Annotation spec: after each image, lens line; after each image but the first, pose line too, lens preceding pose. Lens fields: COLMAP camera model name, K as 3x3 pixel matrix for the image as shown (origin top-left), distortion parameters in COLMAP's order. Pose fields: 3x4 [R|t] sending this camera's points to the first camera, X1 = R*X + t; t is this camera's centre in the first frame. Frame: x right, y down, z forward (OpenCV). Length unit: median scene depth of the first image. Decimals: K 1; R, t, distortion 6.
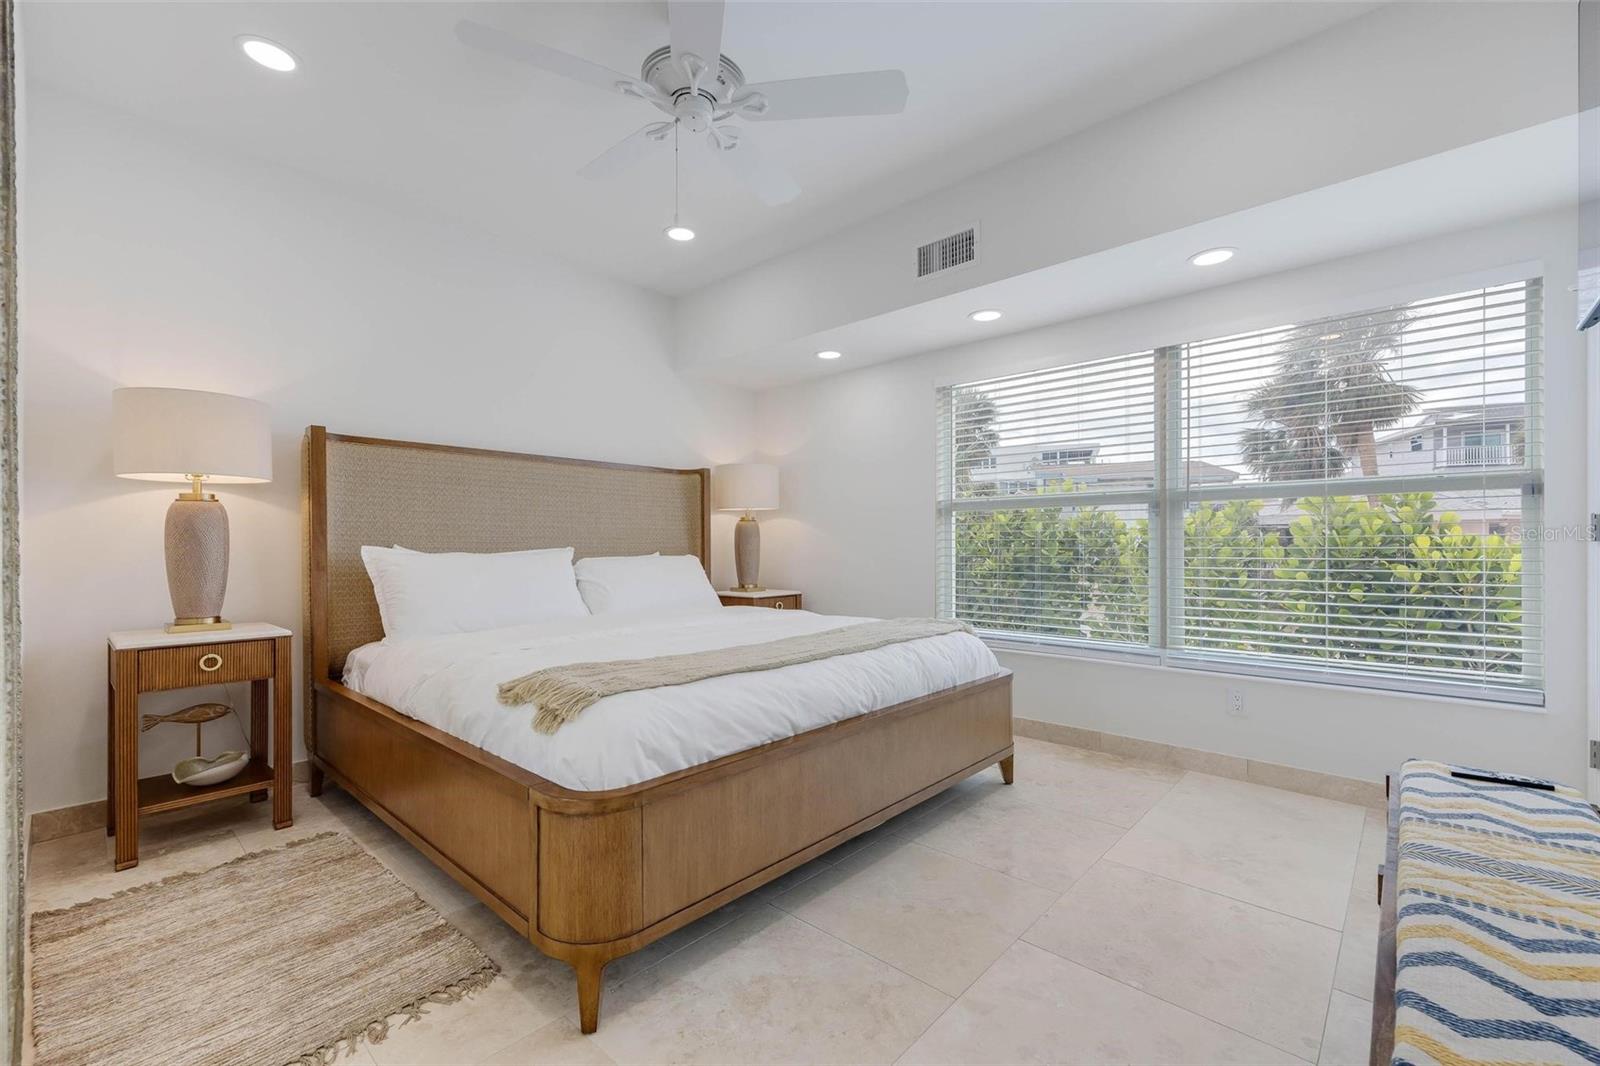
lens RADIAL K [[680.4, 0, 806.1], [0, 680.4, 536.6], [0, 0, 1]] dist [0.002752, 0.000141]
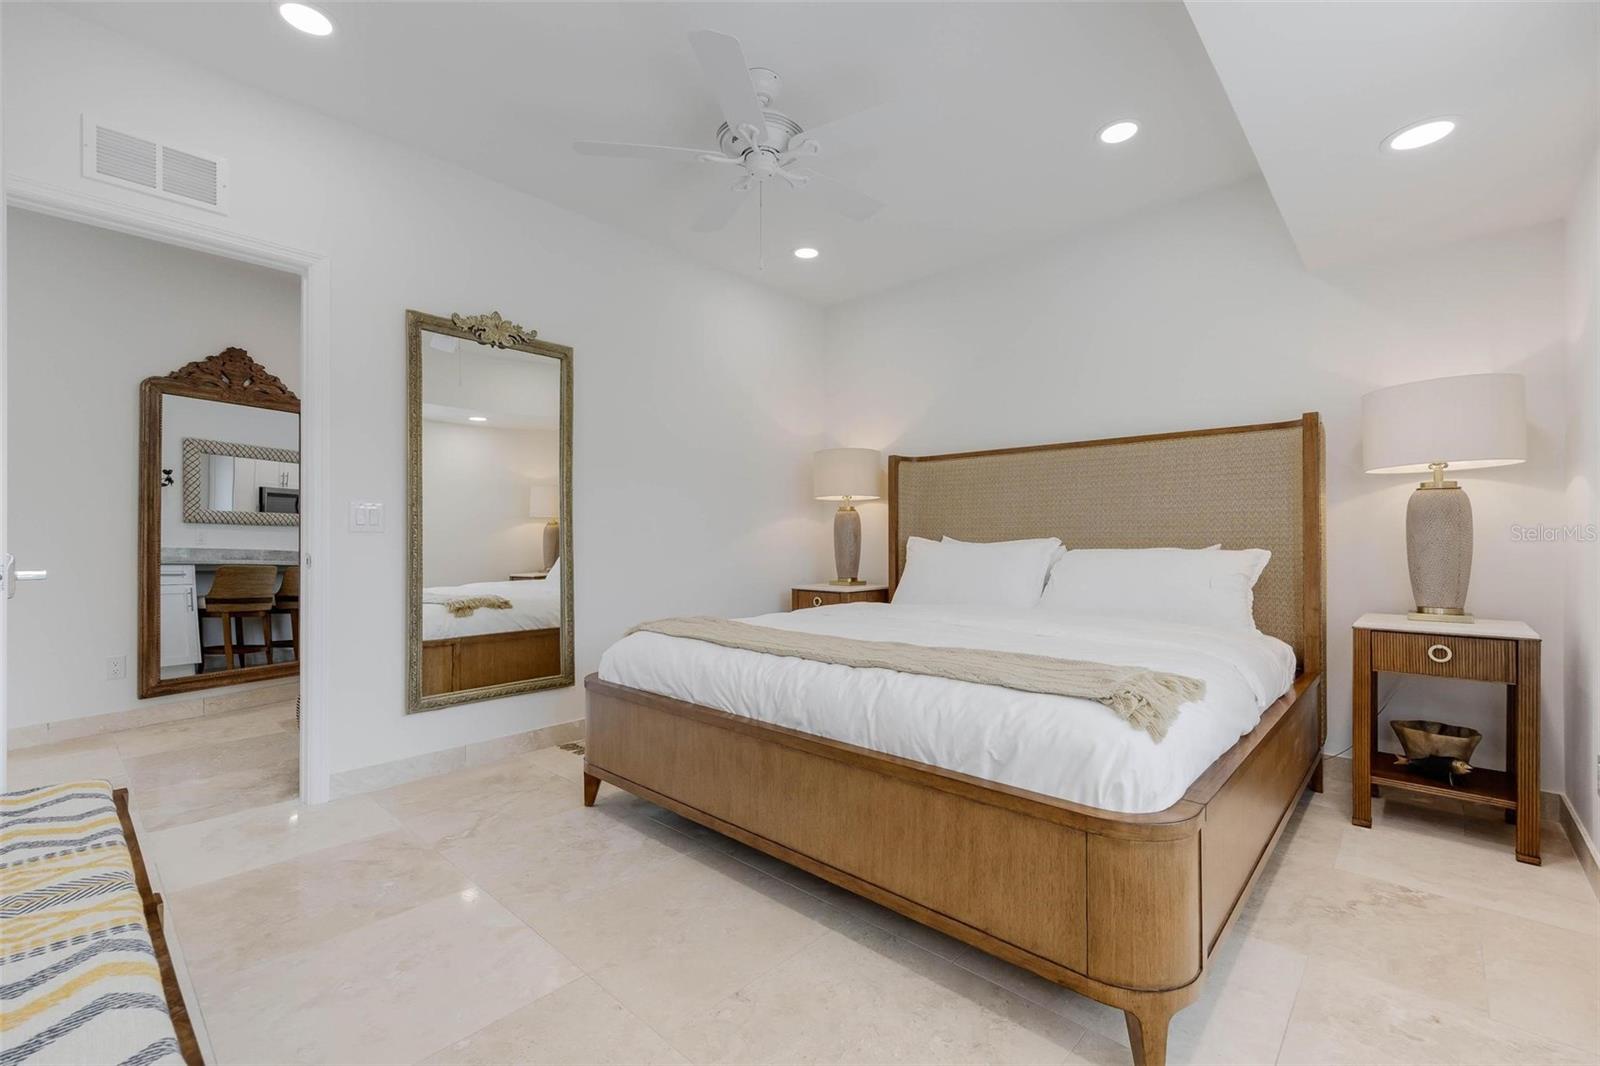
lens RADIAL K [[680.4, 0, 803.5], [0, 680.4, 539.5], [0, 0, 1]] dist [0.002752, 0.000141]
pose [[-0.013475, 0.007560, -0.999881, 0.520887], [0.016049, 0.999844, 0.007343, 0.004739], [0.999780, -0.015948, -0.013595, 0.564698]]
